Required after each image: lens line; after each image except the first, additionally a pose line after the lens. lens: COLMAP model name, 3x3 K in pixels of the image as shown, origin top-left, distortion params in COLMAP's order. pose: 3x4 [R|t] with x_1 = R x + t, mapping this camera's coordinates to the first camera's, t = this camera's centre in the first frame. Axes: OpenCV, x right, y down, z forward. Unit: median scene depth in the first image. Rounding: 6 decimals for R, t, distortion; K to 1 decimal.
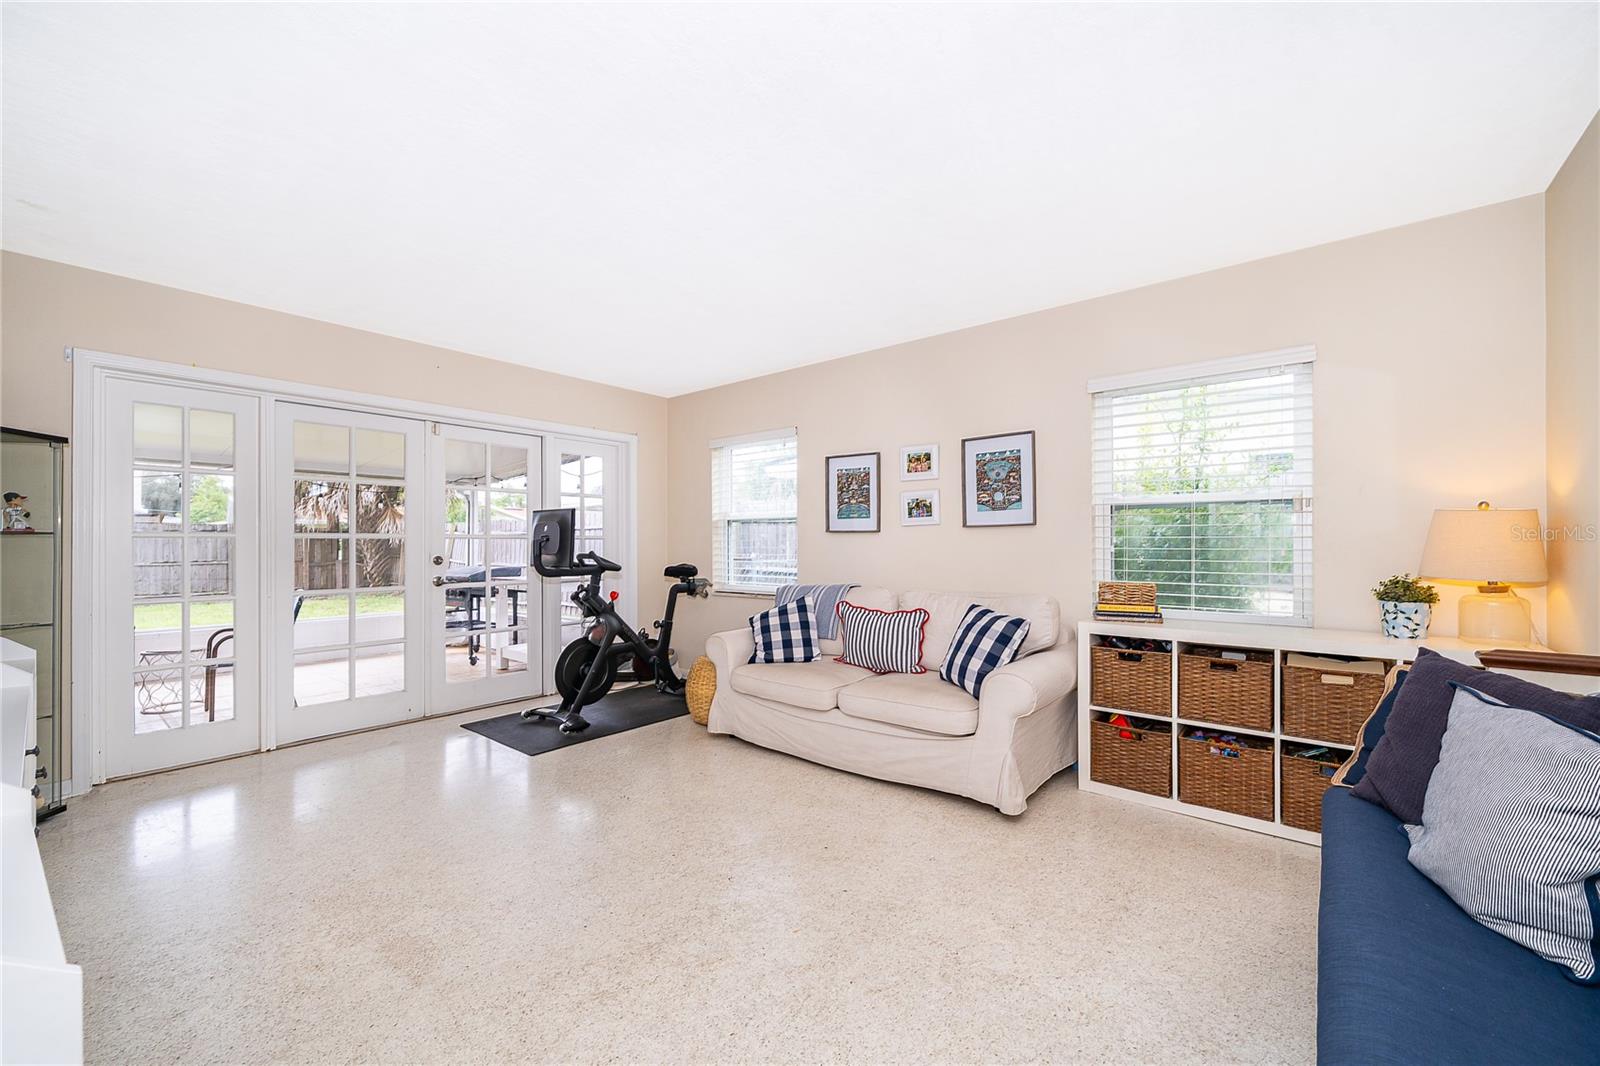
lens RADIAL K [[640.1, 0, 795.0], [0, 640.1, 544.2], [0, 0, 1]] dist [-0.000045, 0.000302]
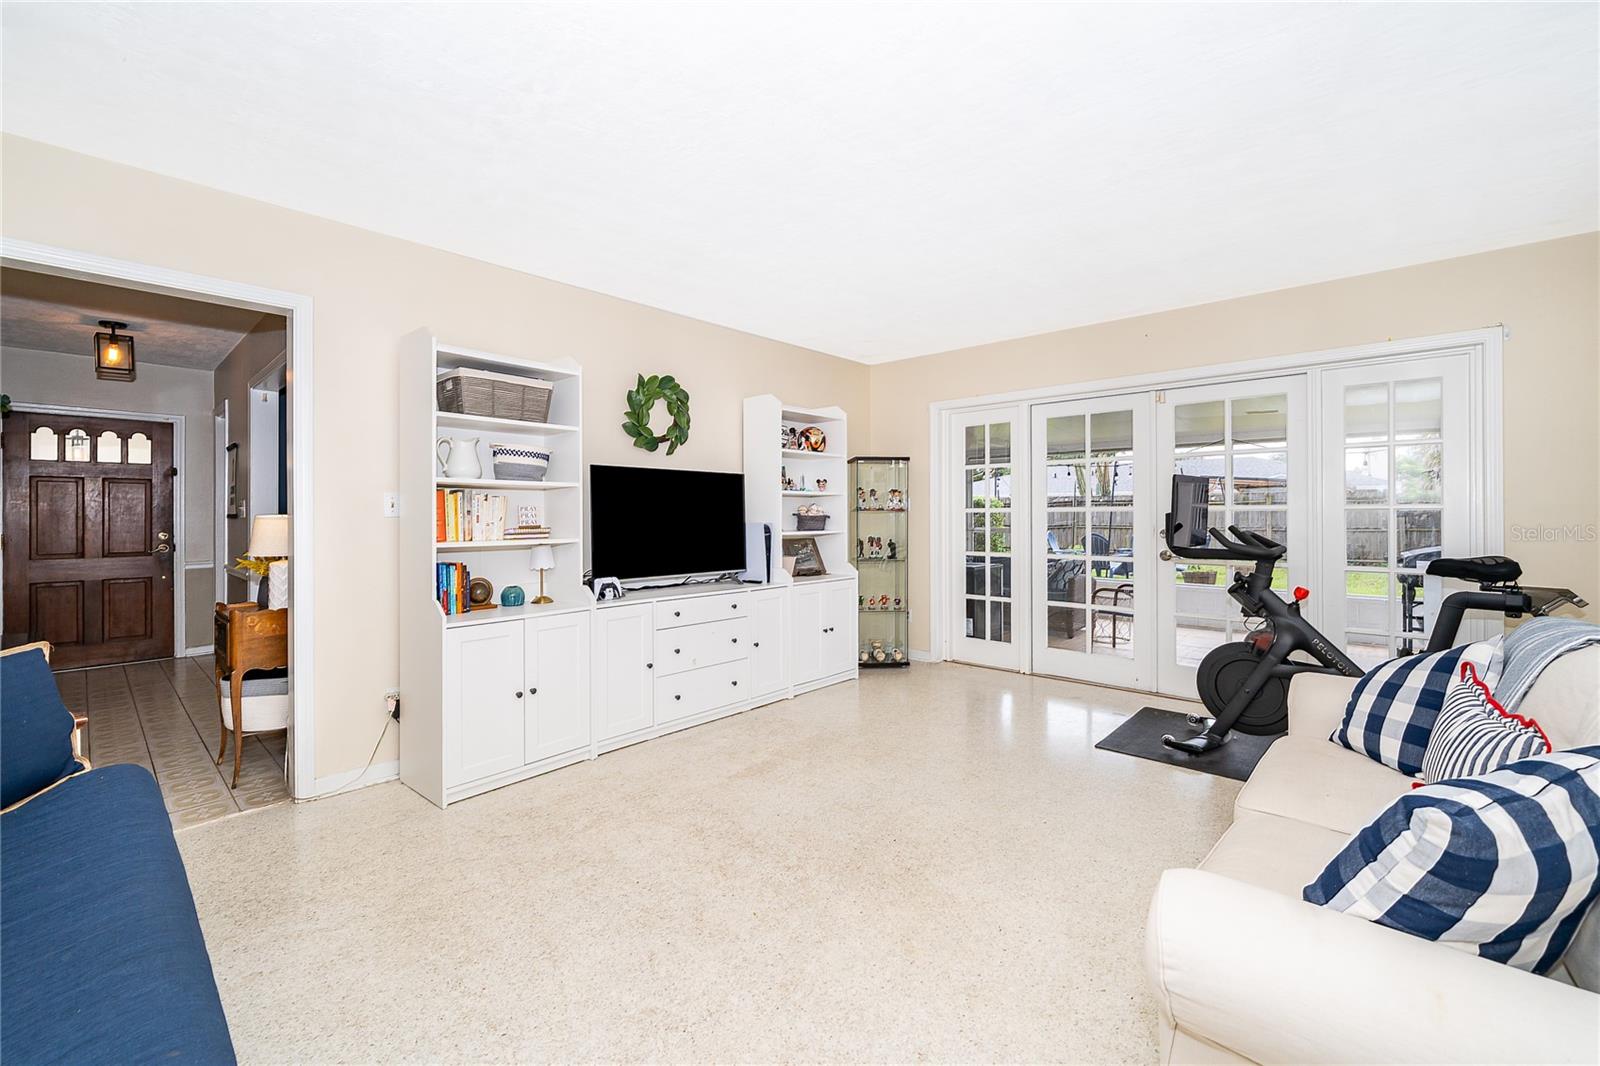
lens RADIAL K [[651.7, 0, 792.8], [0, 651.7, 516.9], [0, 0, 1]] dist [0.000669, 0.000894]
pose [[-0.053796, 0.007885, -0.998521, 0.508231], [0.006223, 0.999952, 0.007561, -0.011981], [0.998533, -0.005807, -0.053843, 0.561075]]
